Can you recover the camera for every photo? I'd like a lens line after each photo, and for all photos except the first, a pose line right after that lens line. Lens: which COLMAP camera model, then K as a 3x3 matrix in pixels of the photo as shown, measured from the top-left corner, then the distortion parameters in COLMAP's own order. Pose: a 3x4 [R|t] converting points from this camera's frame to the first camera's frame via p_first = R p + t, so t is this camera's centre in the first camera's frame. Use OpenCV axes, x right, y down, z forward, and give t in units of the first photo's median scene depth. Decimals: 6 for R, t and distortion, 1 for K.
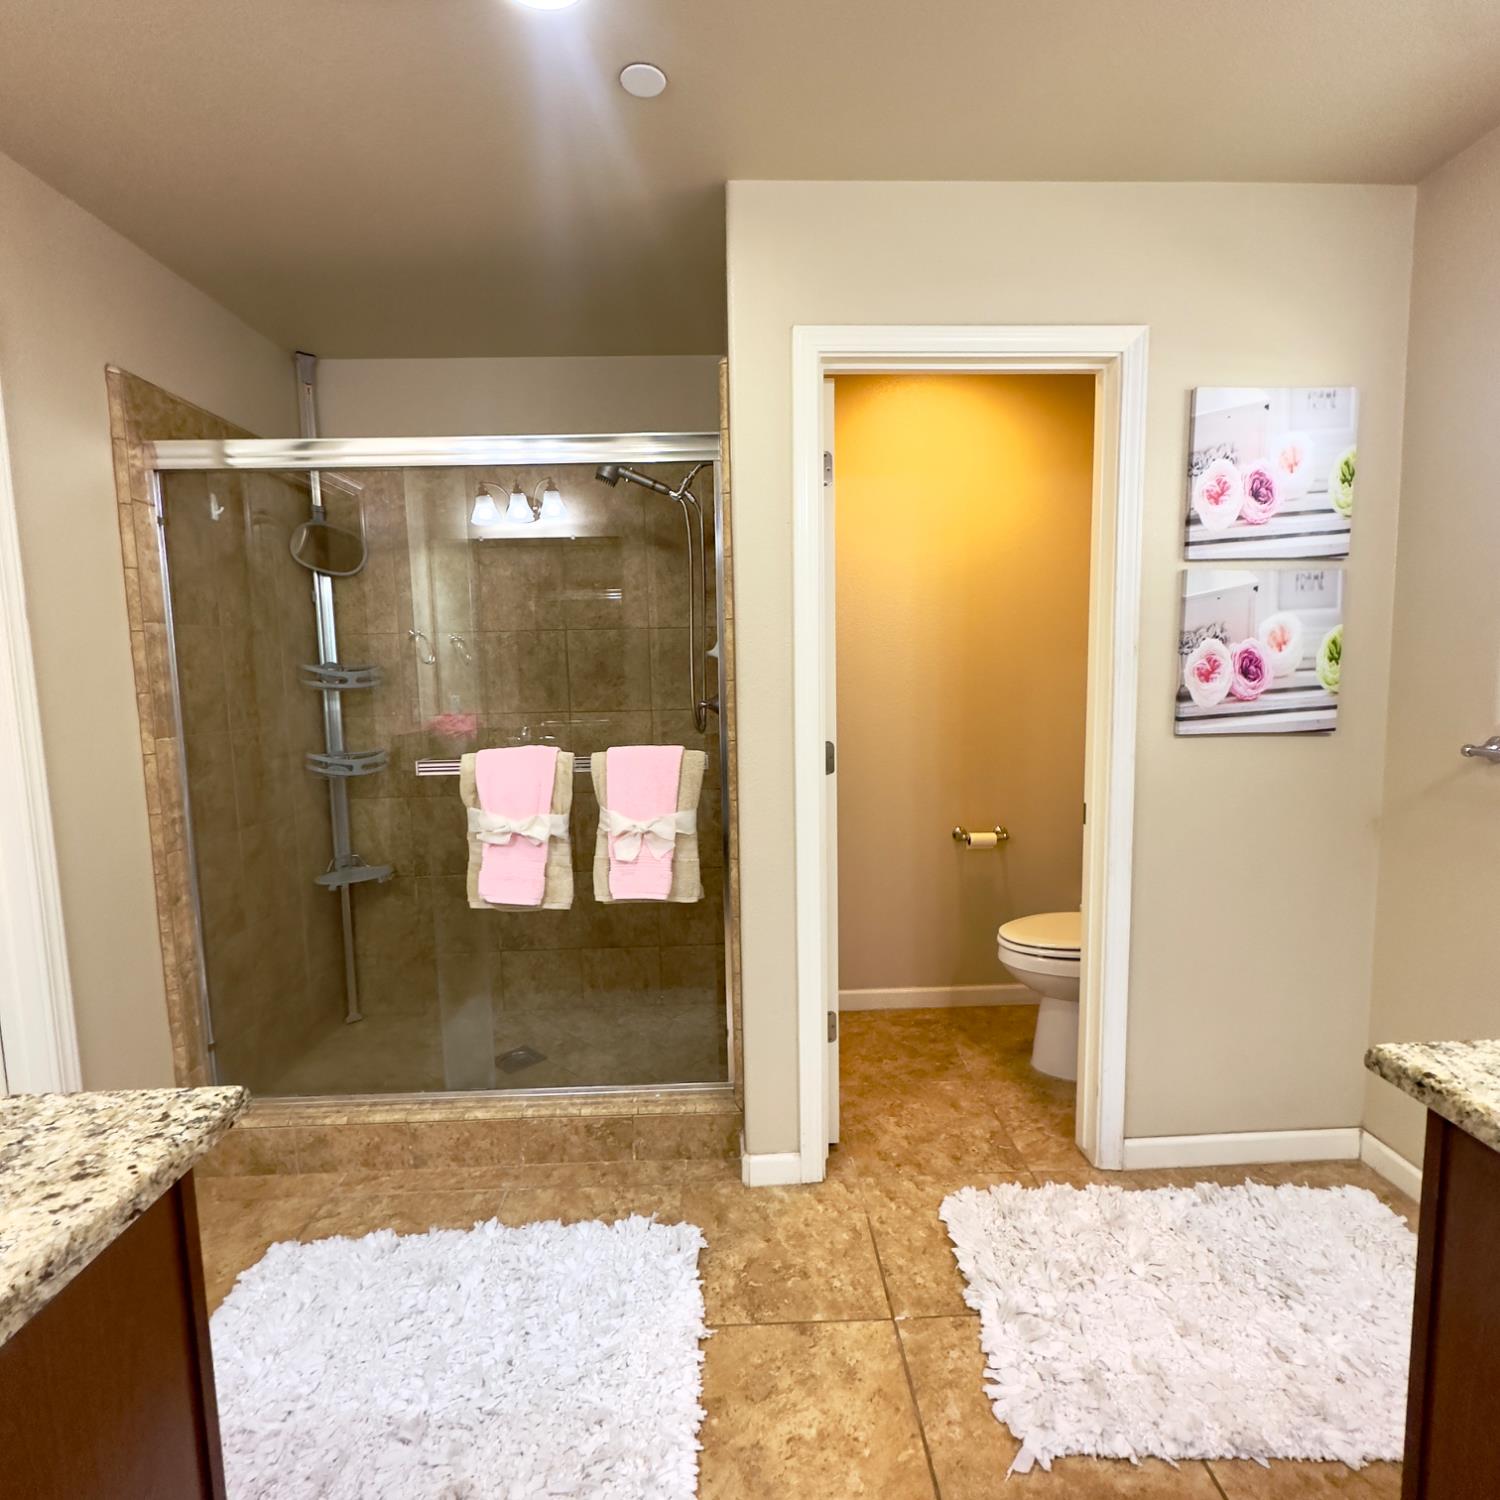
lens RADIAL K [[793.8, 0, 751.7], [0, 793.8, 746.6], [0, 0, 1]] dist [-0.000676, -0.000004]
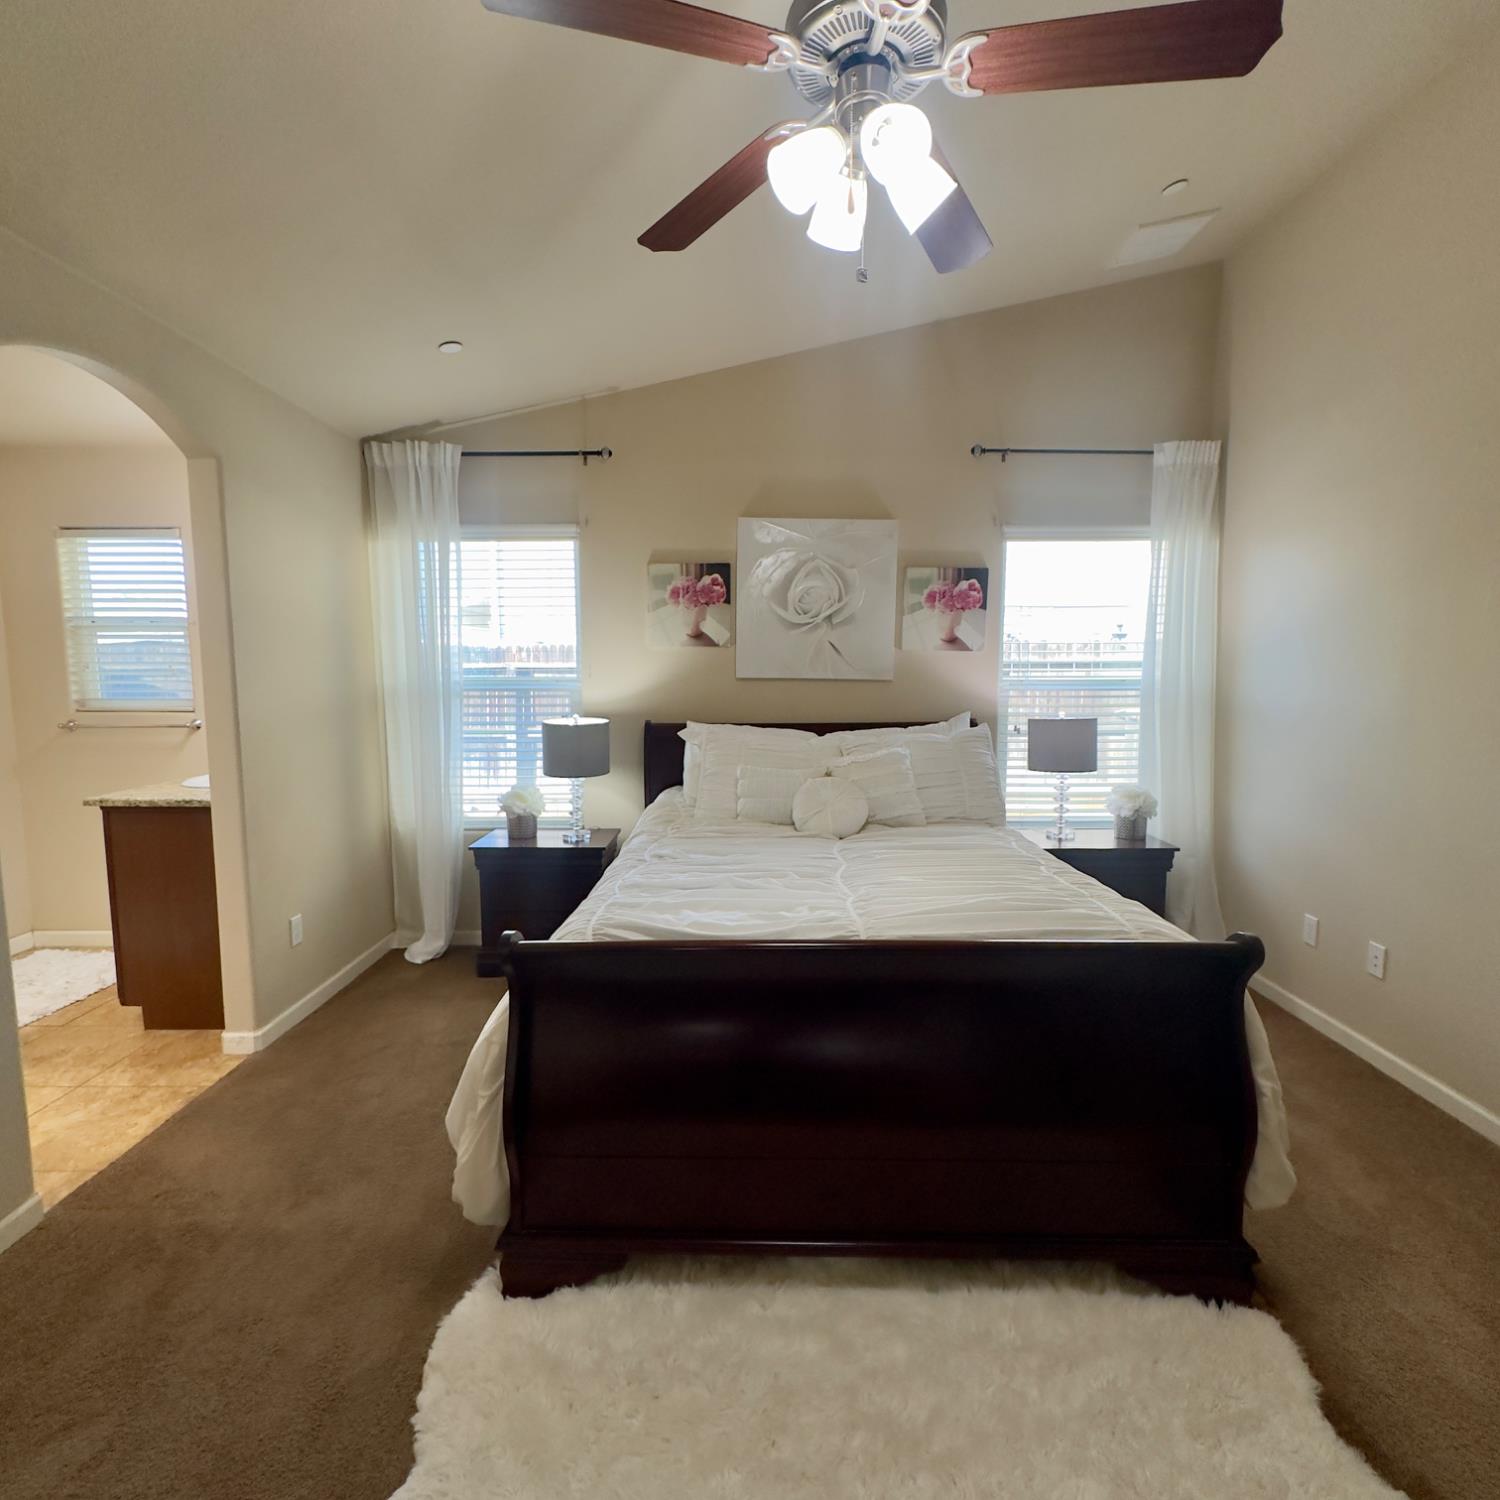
lens RADIAL K [[793.8, 0, 750.8], [0, 793.8, 749.1], [0, 0, 1]] dist [-0.000676, -0.000004]
pose [[0.031691, -0.079588, 0.996324, -1.072972], [0.099836, 0.992091, 0.076075, 0.077957], [-0.994499, 0.097058, 0.039386, -0.860273]]
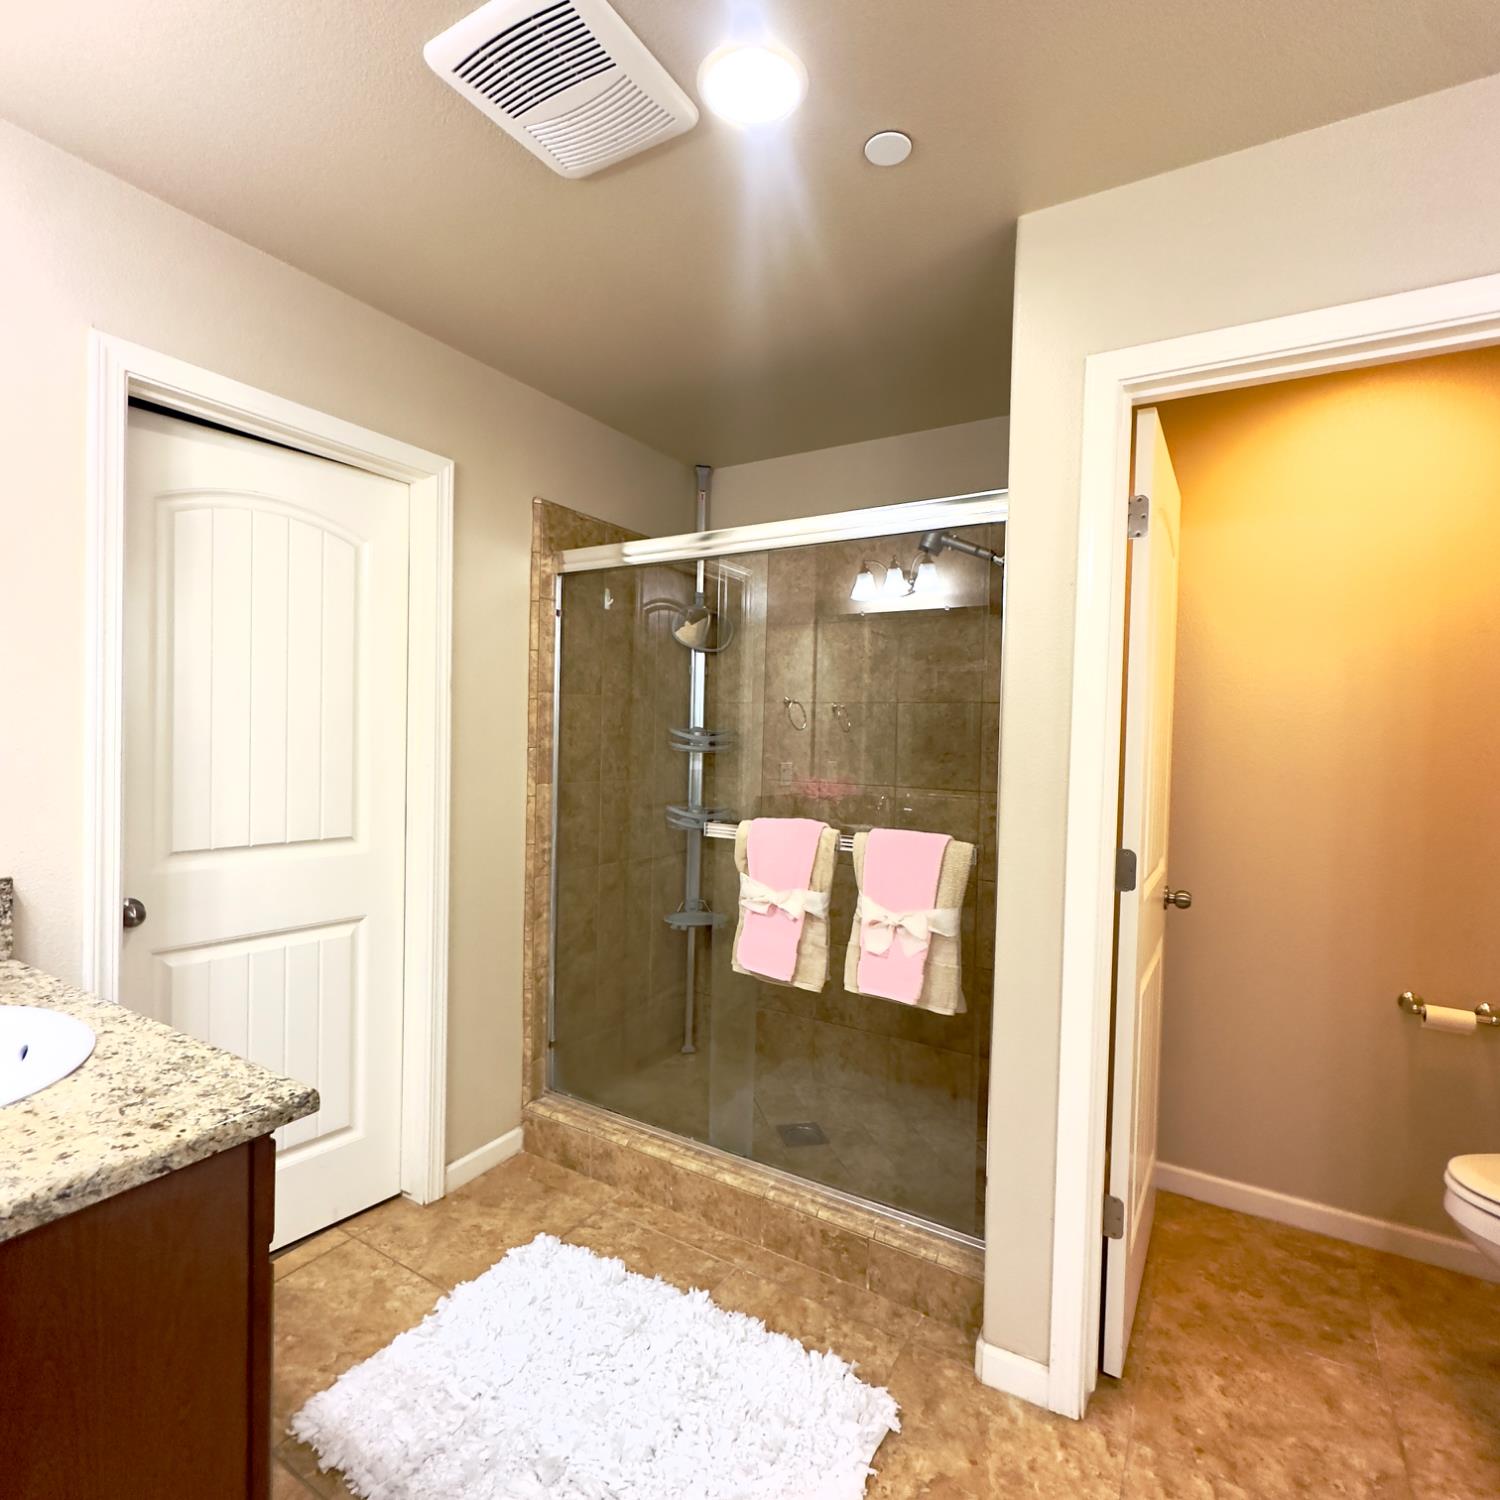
lens RADIAL K [[793.8, 0, 752.0], [0, 793.8, 748.0], [0, 0, 1]] dist [-0.000676, -0.000004]
pose [[0.840234, 0.049604, -0.539950, 0.208603], [-0.093800, 0.994091, -0.054641, -0.029685], [0.534049, 0.096558, 0.839921, 0.121798]]
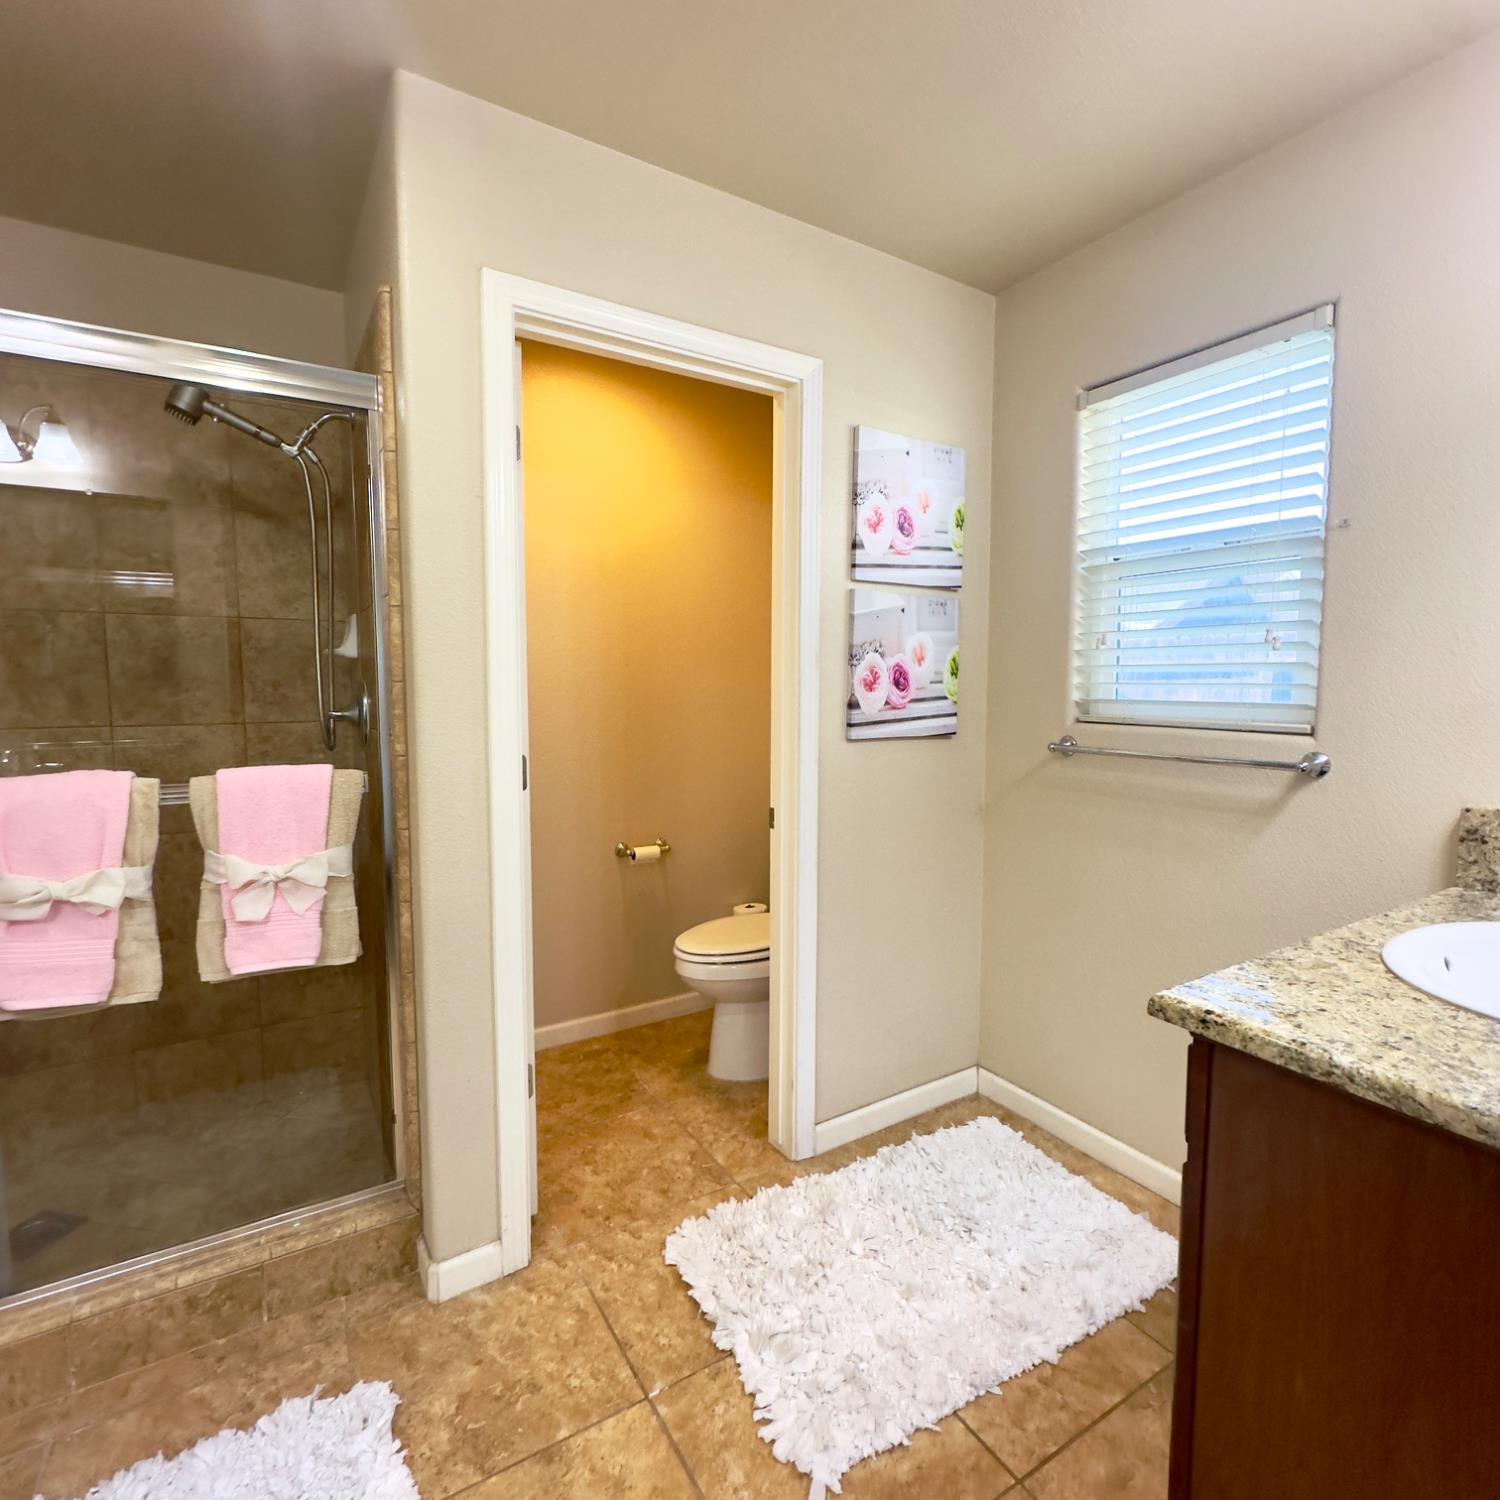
lens RADIAL K [[793.8, 0, 751.4], [0, 793.8, 746.4], [0, 0, 1]] dist [-0.000676, -0.000004]
pose [[0.867431, -0.019225, 0.497185, -0.118446], [0.031574, 0.999366, -0.016442, 0.007710], [-0.496554, 0.029960, 0.867489, 0.117774]]
